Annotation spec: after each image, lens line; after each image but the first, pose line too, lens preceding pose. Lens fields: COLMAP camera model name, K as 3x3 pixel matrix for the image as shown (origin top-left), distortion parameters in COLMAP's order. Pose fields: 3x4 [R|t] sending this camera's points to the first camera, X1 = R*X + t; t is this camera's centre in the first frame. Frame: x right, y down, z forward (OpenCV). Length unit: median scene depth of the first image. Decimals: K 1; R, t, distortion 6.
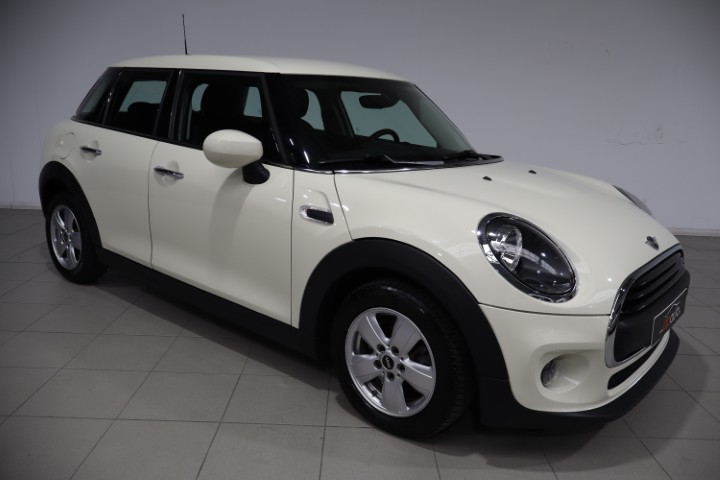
lens RADIAL K [[610.2, 0, 369.9], [0, 610.2, 240.1], [0, 0, 1]] dist [-0.008496, -0.008202]
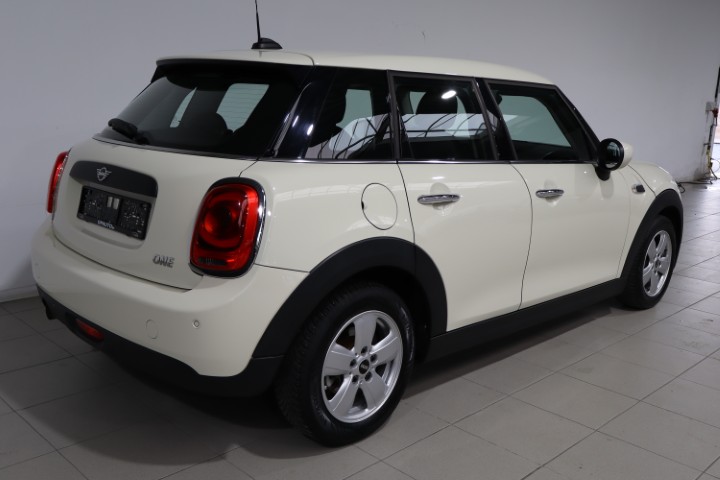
lens RADIAL K [[698.1, 0, 360.0], [0, 698.1, 240.0], [0, 0, 1]] dist [0.003847, -0.003371]
pose [[0.093307, -0.248476, 0.964134, -1.614233], [0.195527, 0.954075, 0.226961, -0.391126], [-0.976250, 0.167337, 0.137605, 1.309860]]
